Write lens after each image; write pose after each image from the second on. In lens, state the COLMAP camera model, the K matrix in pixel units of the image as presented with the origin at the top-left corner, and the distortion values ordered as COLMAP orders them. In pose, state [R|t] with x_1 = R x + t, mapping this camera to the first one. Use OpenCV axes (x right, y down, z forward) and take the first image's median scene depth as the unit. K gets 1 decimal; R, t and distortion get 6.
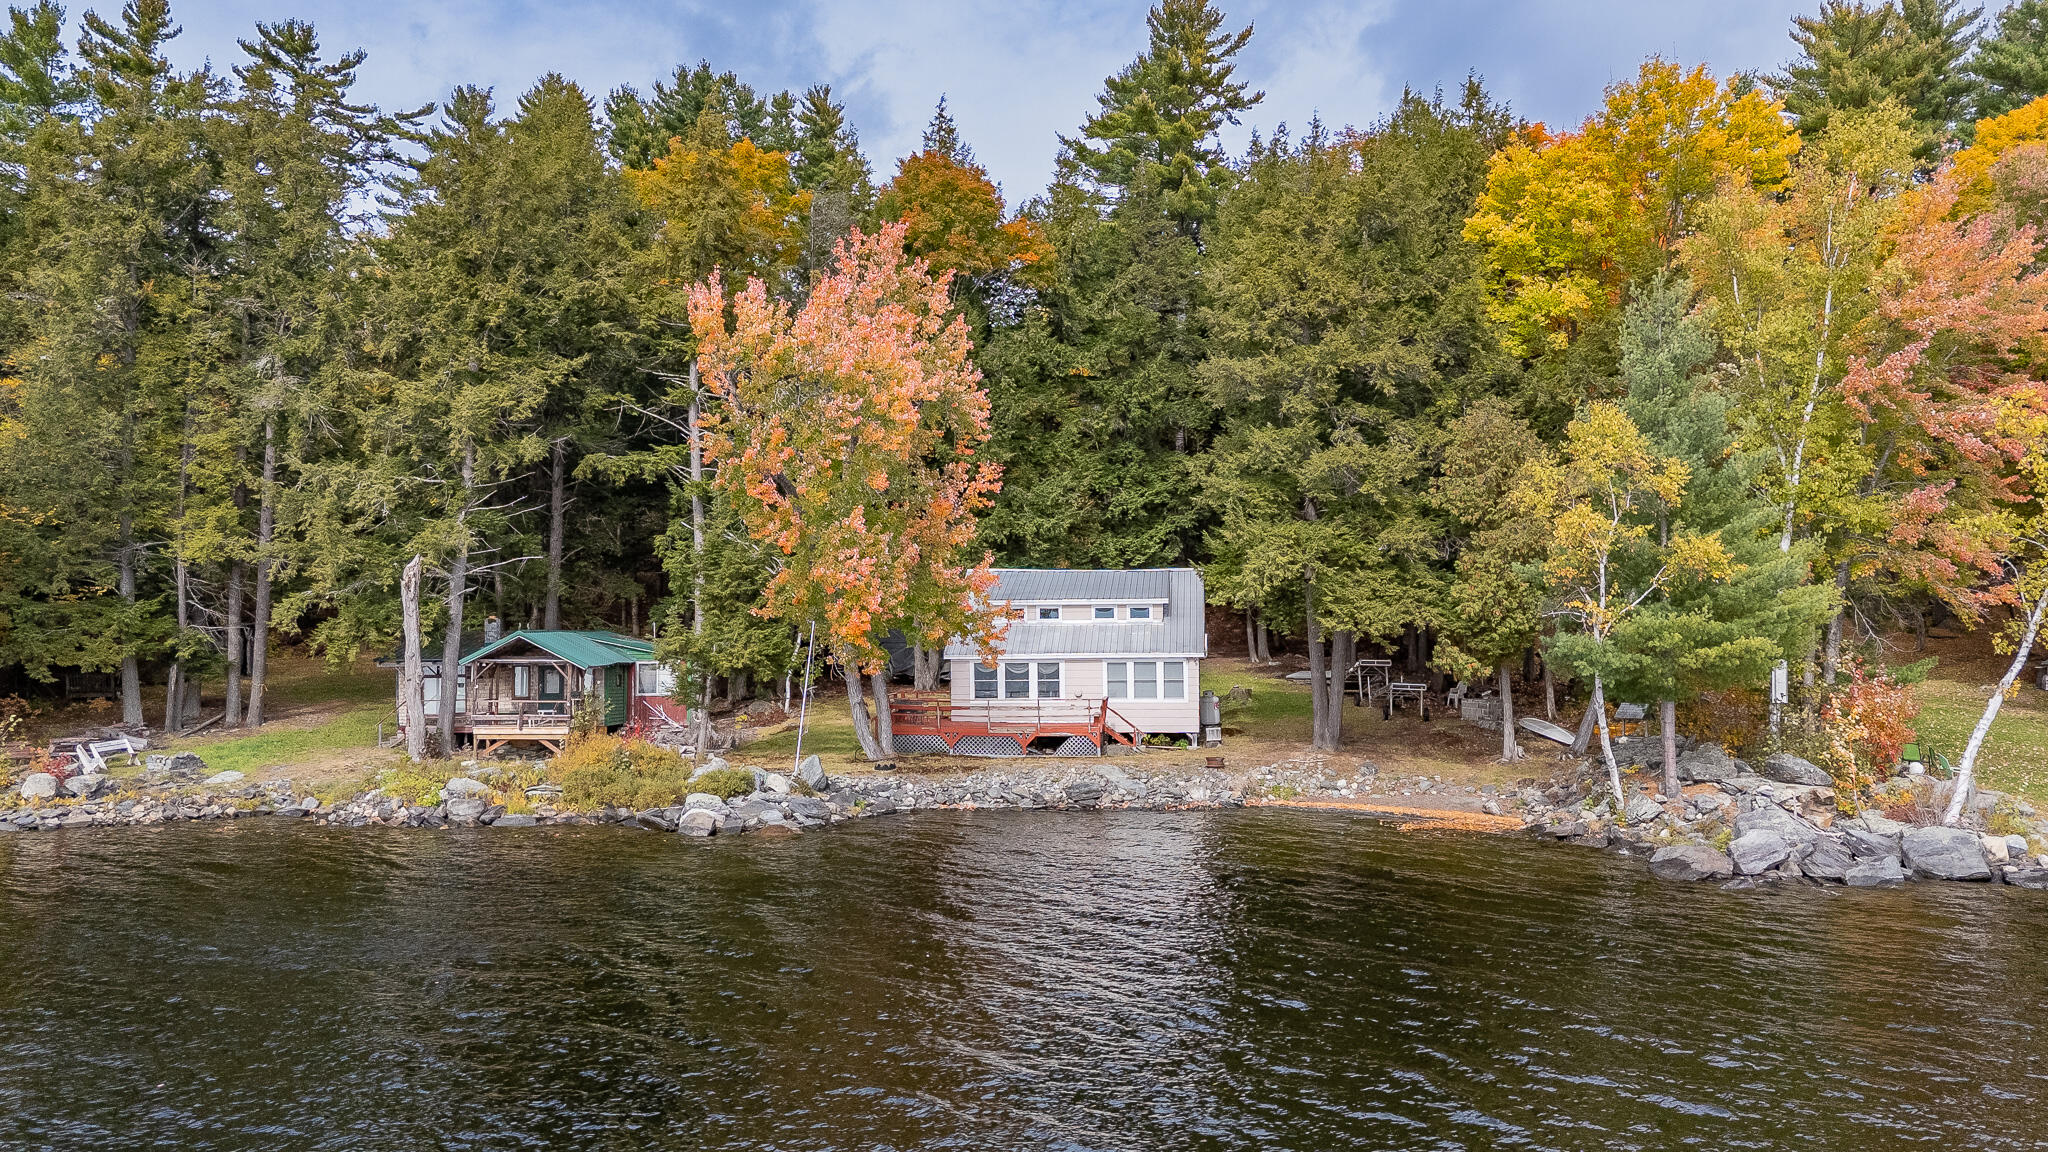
lens RADIAL K [[1555.5, 0, 1039.9], [0, 1555.5, 546.4], [0, 0, 1]] dist [0.096708, -0.109899]
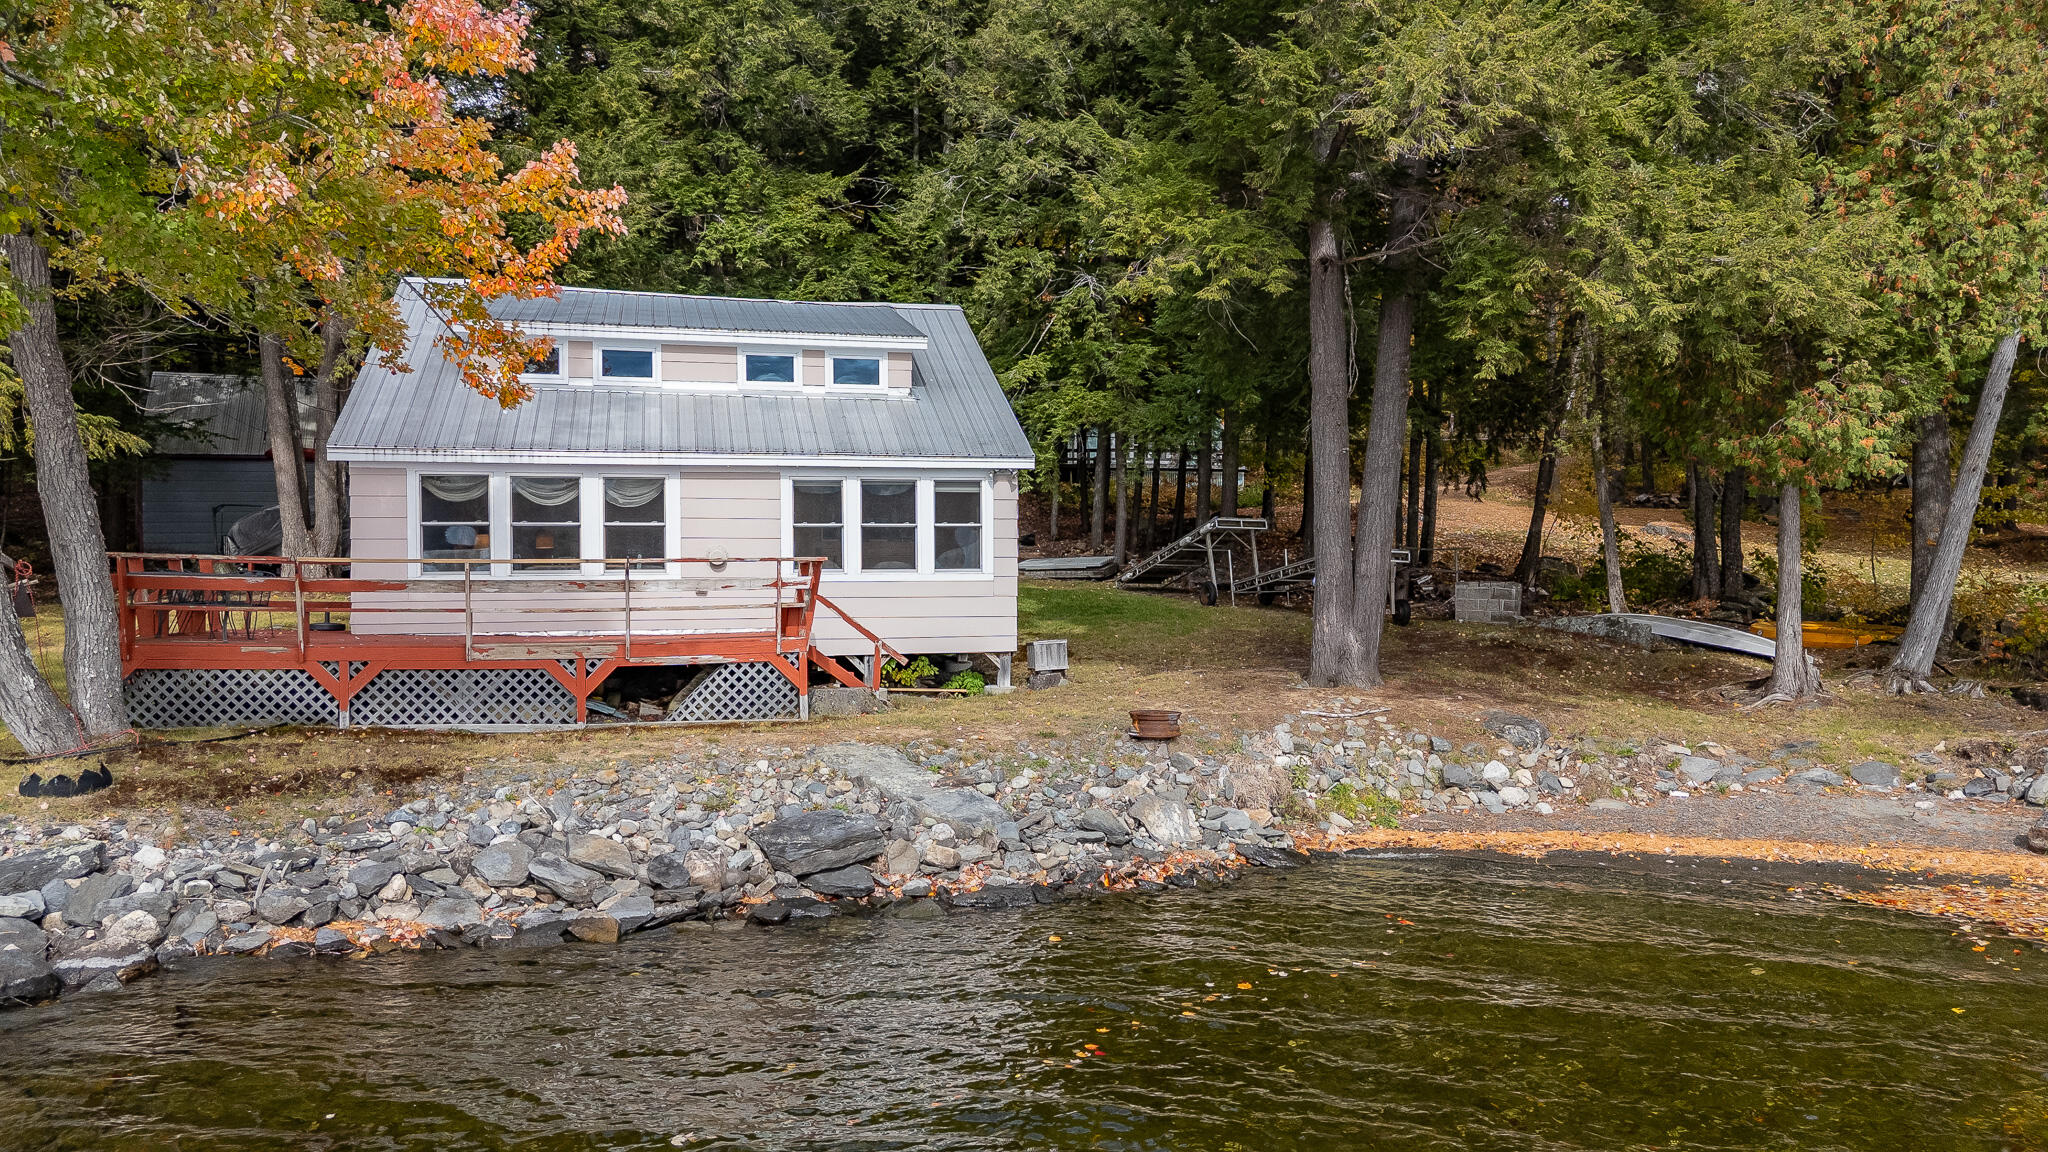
lens RADIAL K [[1498.4, 0, 1037.3], [0, 1498.4, 551.5], [0, 0, 1]] dist [0.091678, -0.095273]
pose [[0.939313, 0.010866, 0.342890, -0.028615], [-0.021664, 0.999382, 0.027678, 0.081574], [-0.342377, -0.033427, 0.938968, 0.628072]]
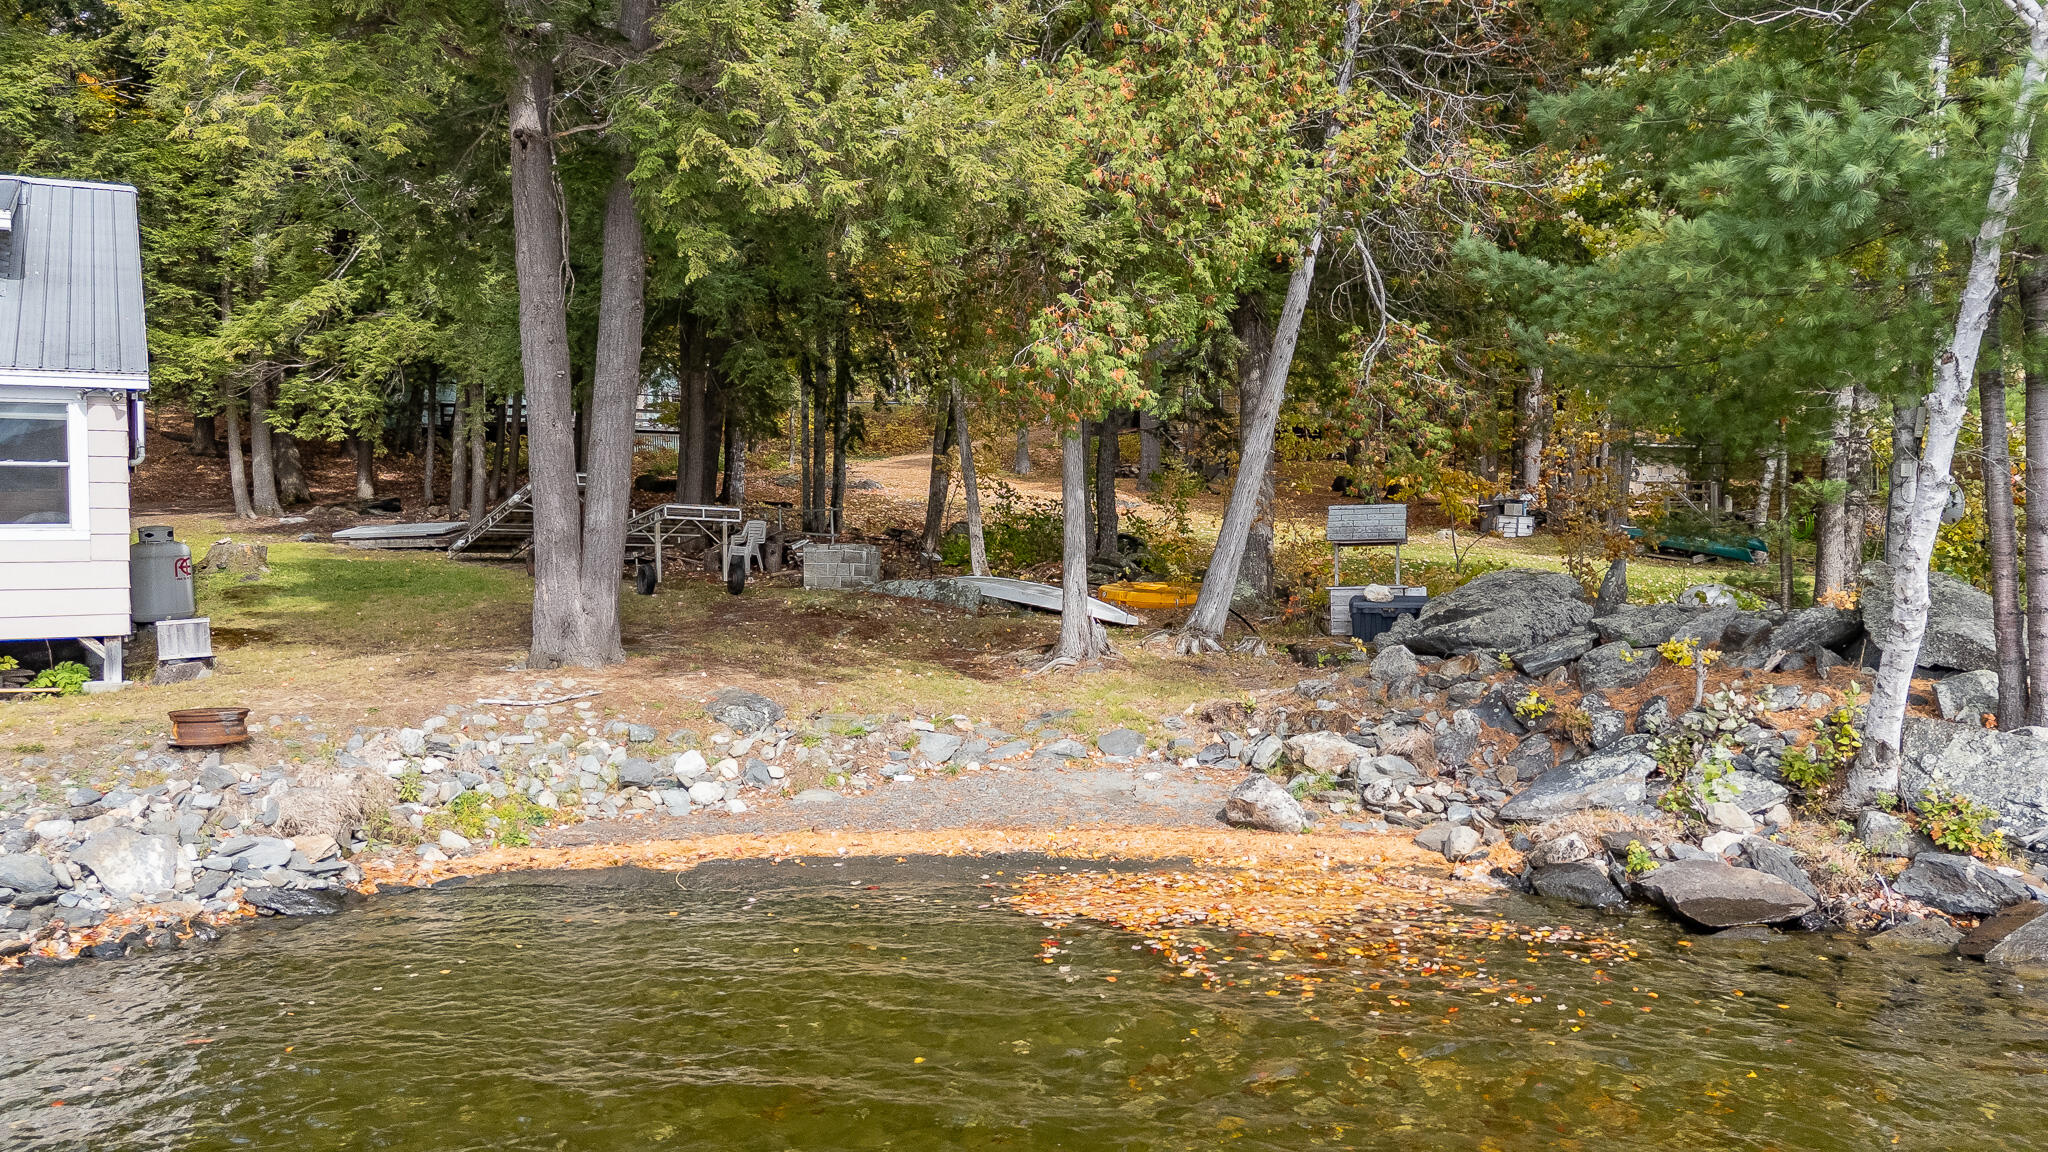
lens RADIAL K [[1536.8, 0, 1027.4], [0, 1536.8, 589.4], [0, 0, 1]] dist [0.096637, -0.100342]
pose [[0.805730, -0.016486, 0.592054, 0.061696], [-0.022823, 0.998006, 0.058850, 0.087833], [-0.591843, -0.060930, 0.803747, 0.647261]]
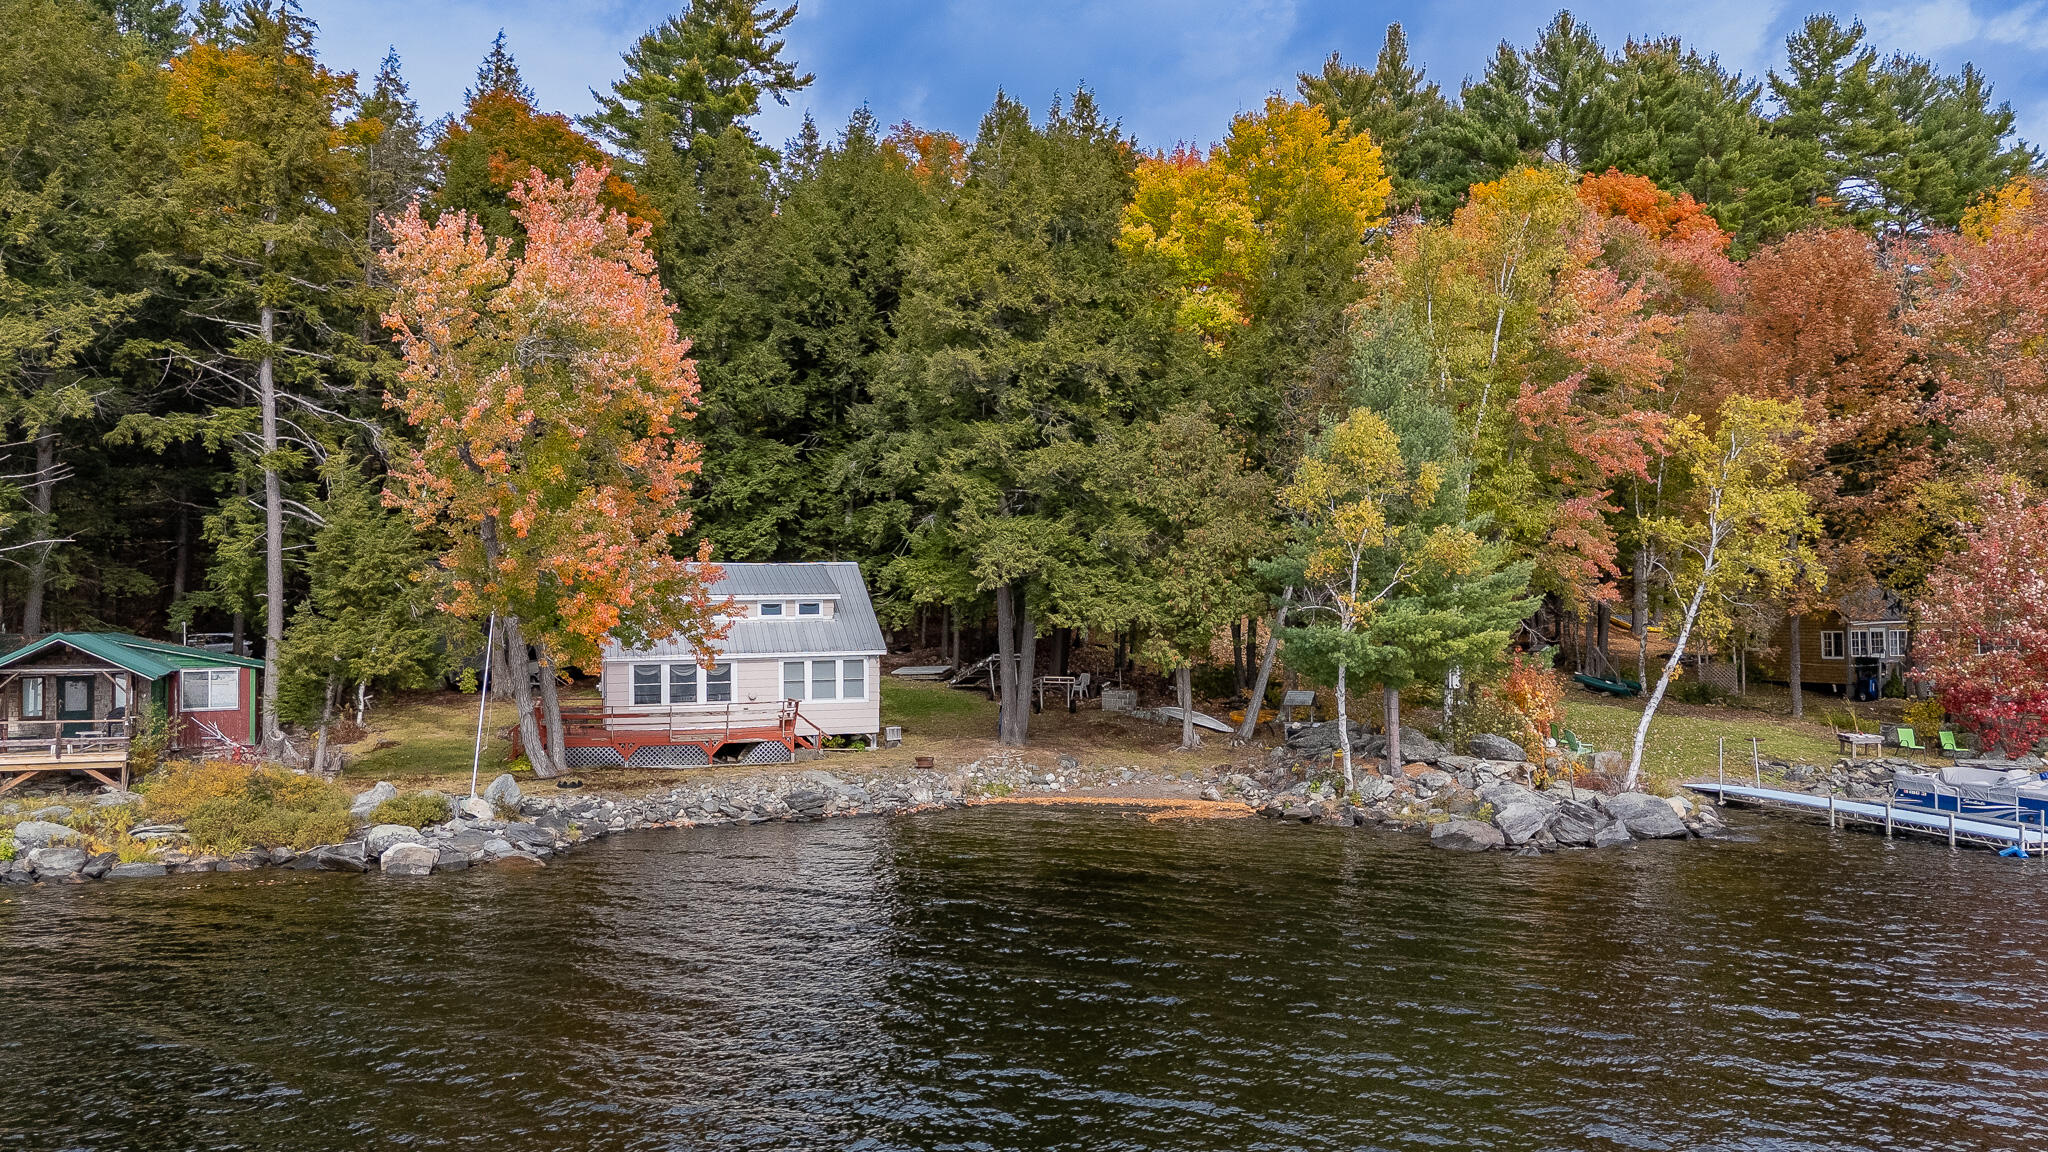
lens RADIAL K [[1569.9, 0, 1032.0], [0, 1569.9, 547.7], [0, 0, 1]] dist [0.077591, -0.081253]
pose [[0.923364, 0.013632, 0.383684, -0.185047], [-0.015107, 0.999886, 0.000833, 0.002588], [-0.383628, -0.006565, 0.923464, 0.066886]]
